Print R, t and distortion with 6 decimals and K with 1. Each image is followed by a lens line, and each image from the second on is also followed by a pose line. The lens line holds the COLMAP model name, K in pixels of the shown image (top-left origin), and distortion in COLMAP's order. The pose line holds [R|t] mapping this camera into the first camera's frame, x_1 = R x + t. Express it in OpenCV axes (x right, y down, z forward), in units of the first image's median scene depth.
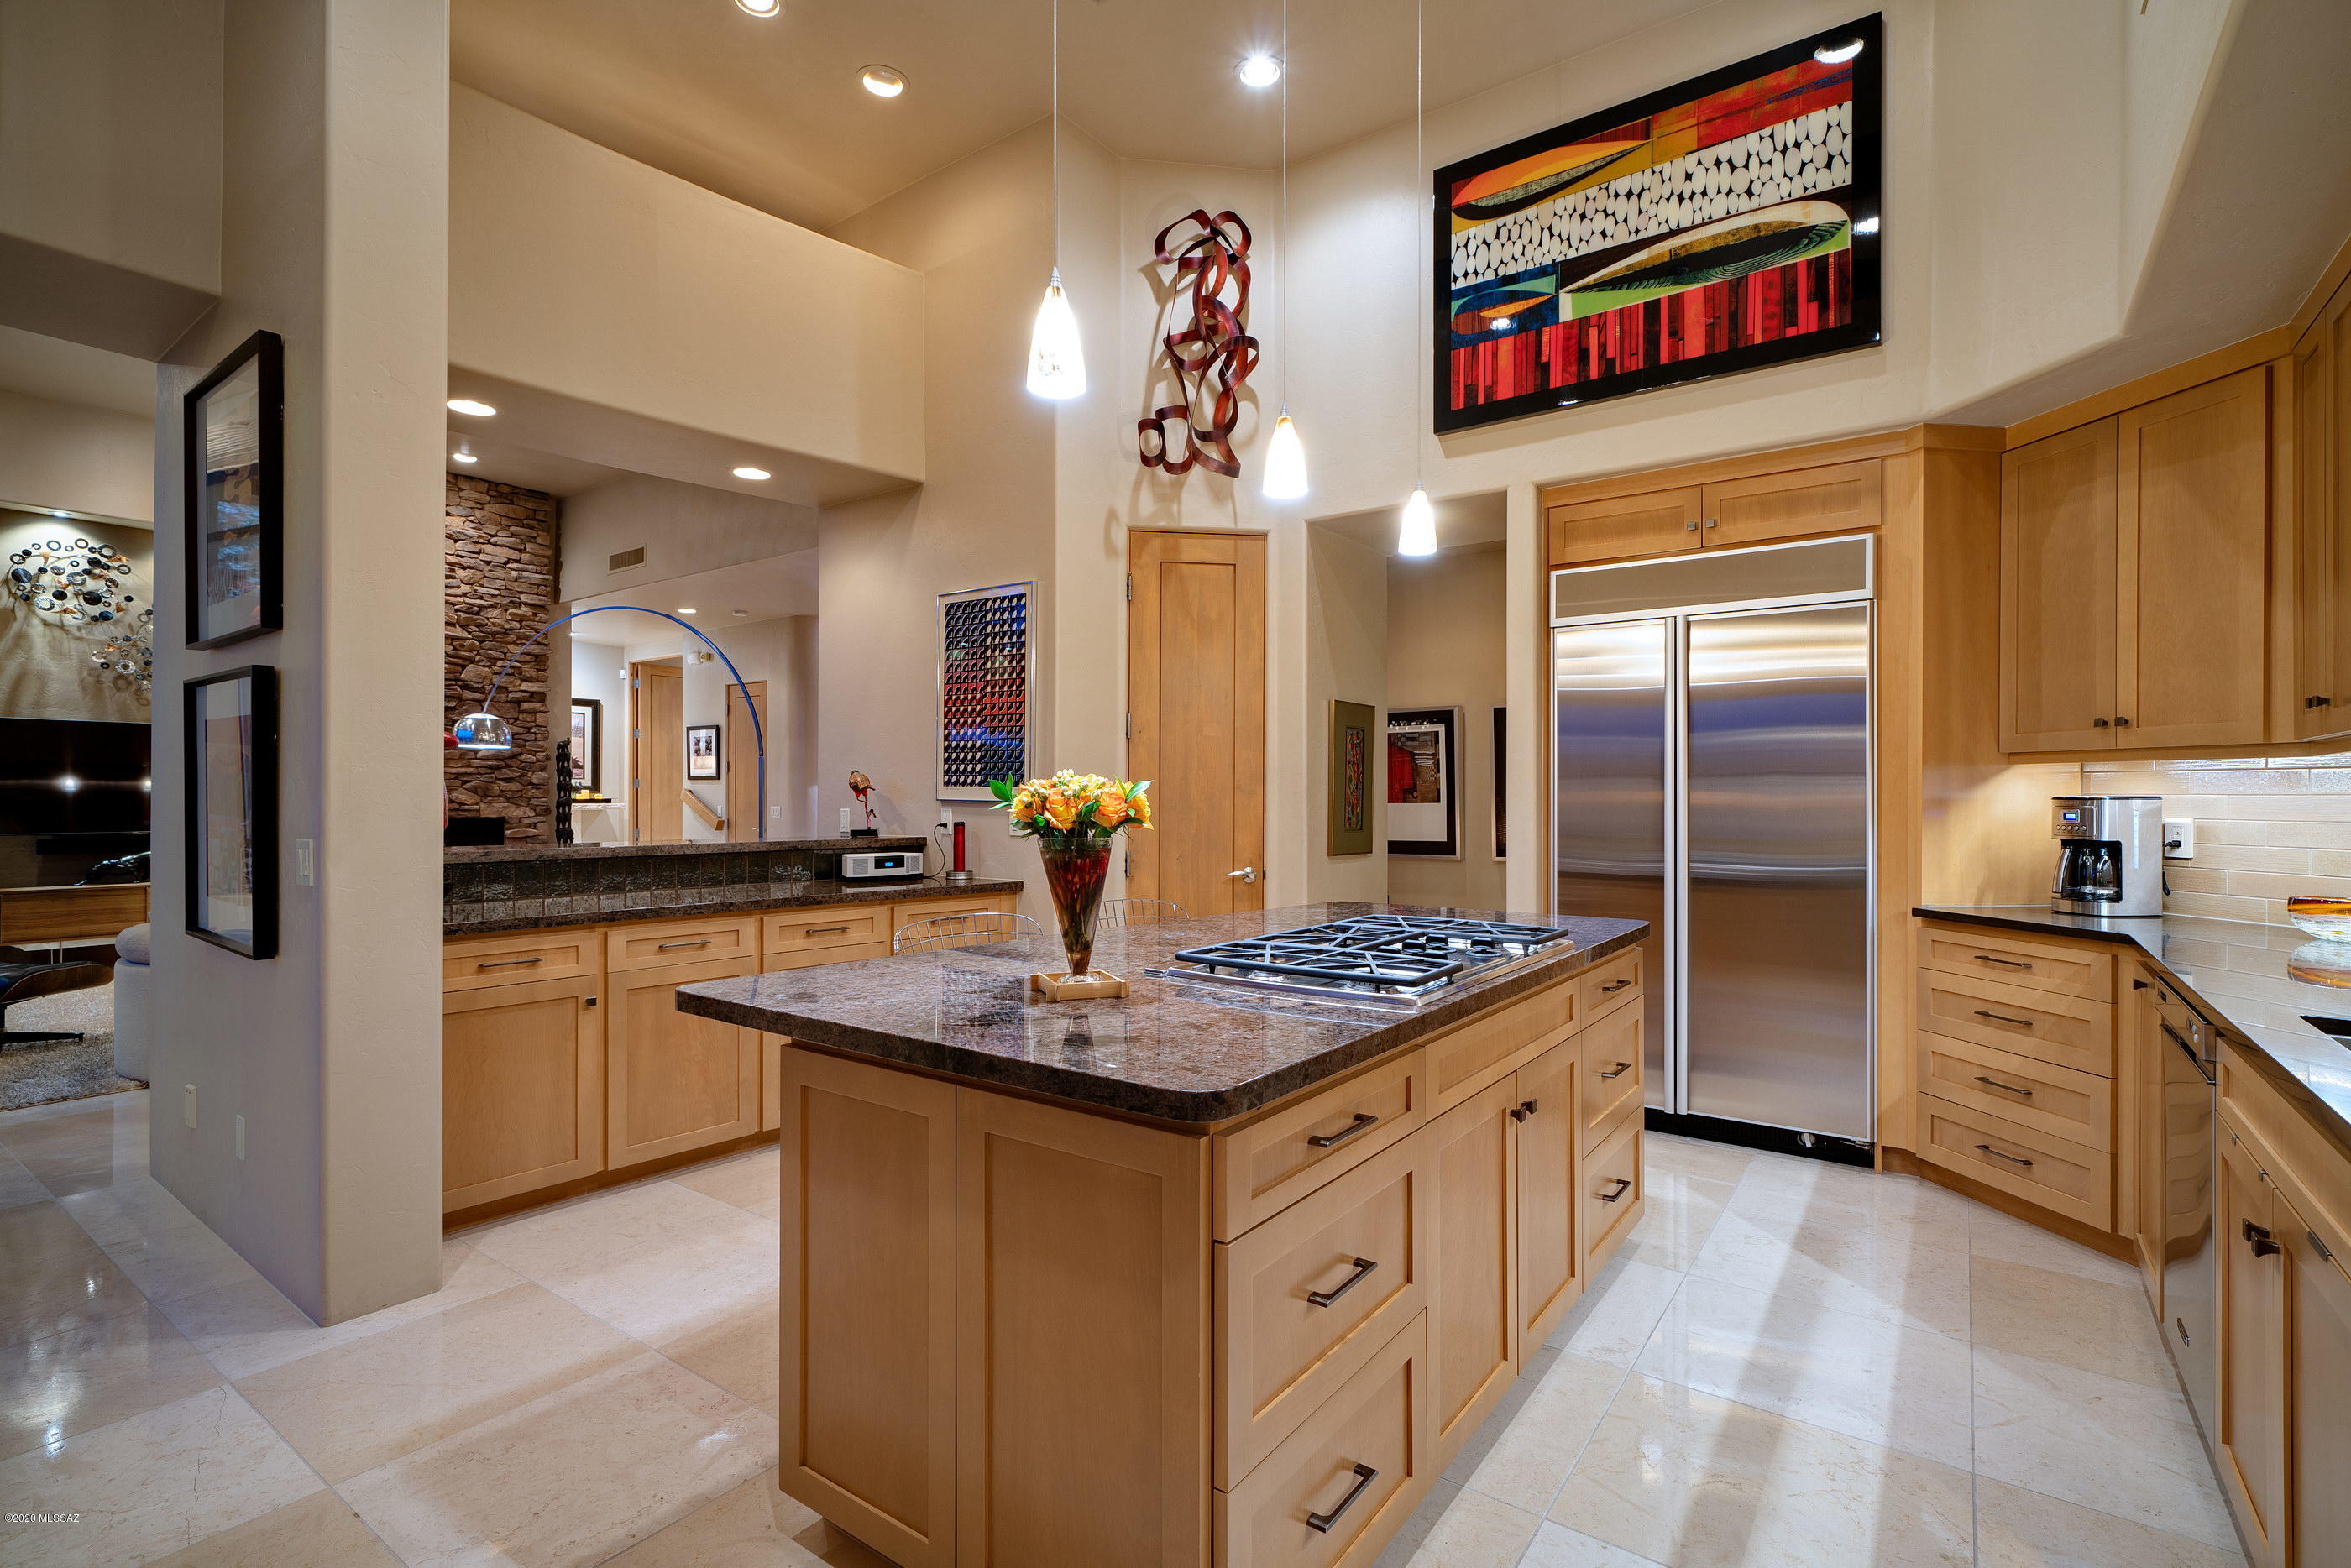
lens RADIAL K [[1095.9, 0, 1175.5], [0, 1095.9, 784.0], [0, 0, 1]] dist [0.003847, 0.001290]
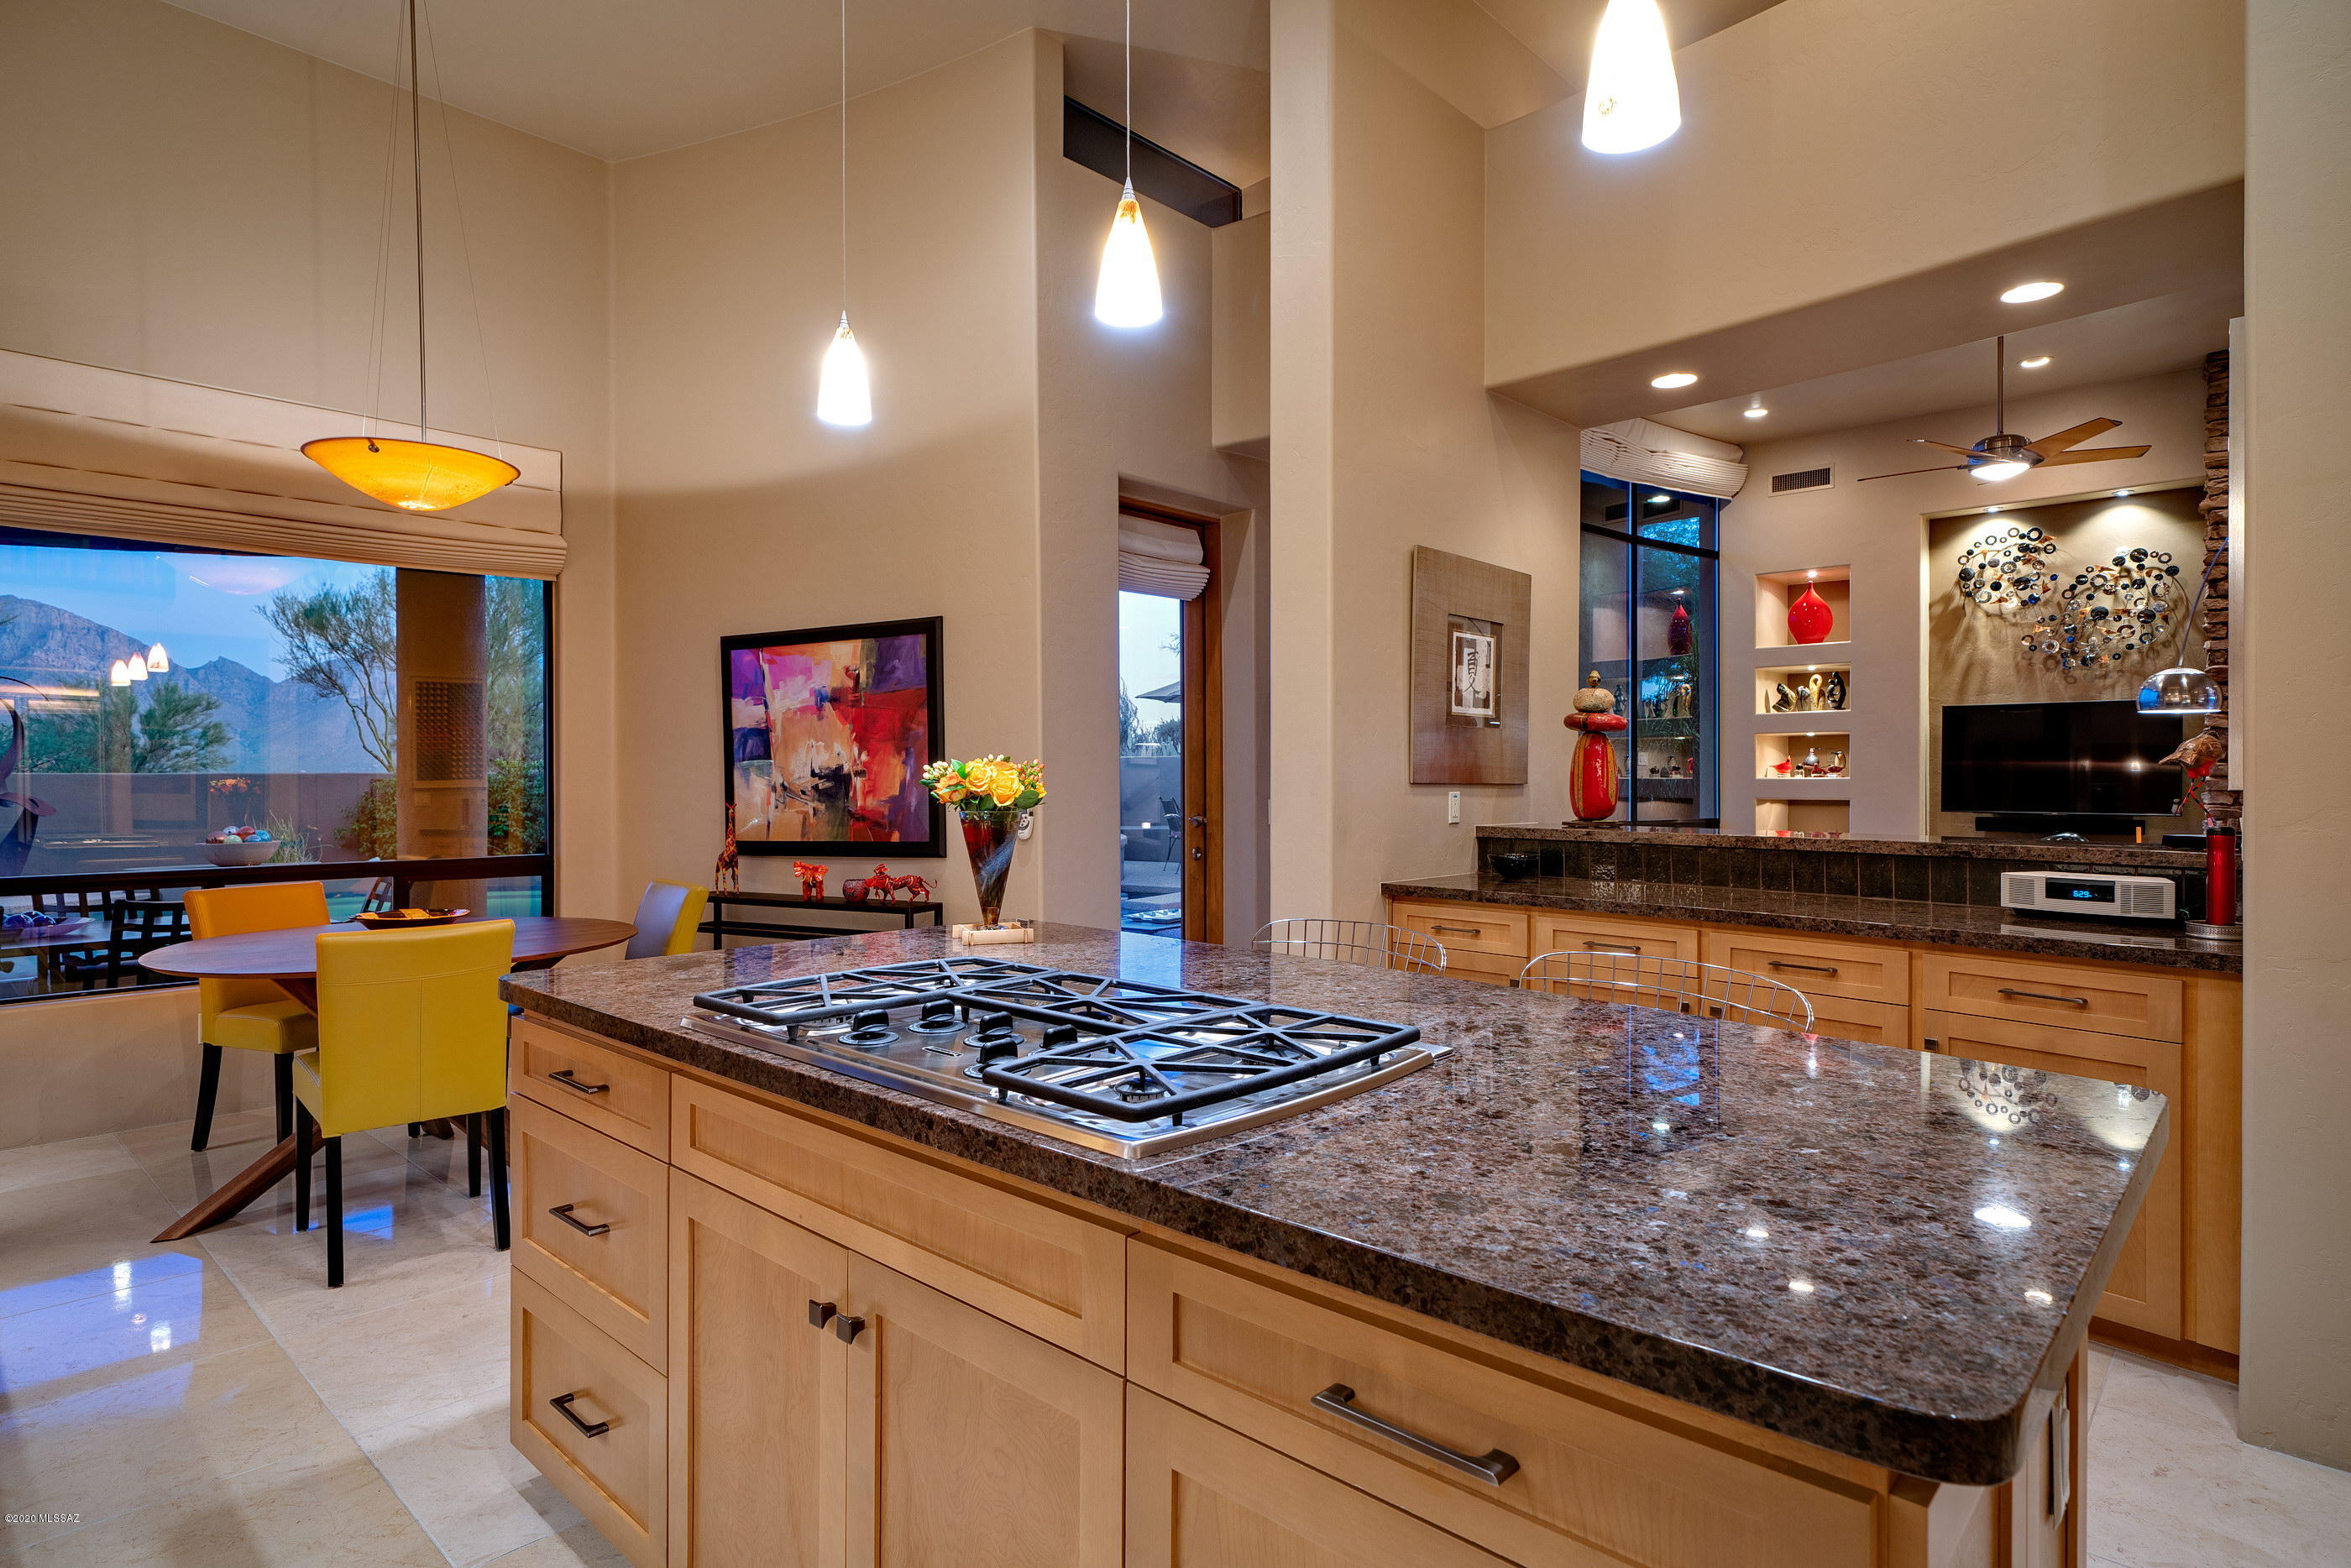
lens RADIAL K [[1239.2, 0, 1175.5], [0, 1239.2, 784.0], [0, 0, 1]] dist [0.000402, 0.000072]
pose [[-0.120405, 0.005977, -0.992707, 0.260455], [0.009375, 0.999944, 0.004884, 0.004836], [0.992681, -0.008719, -0.120454, 0.361048]]
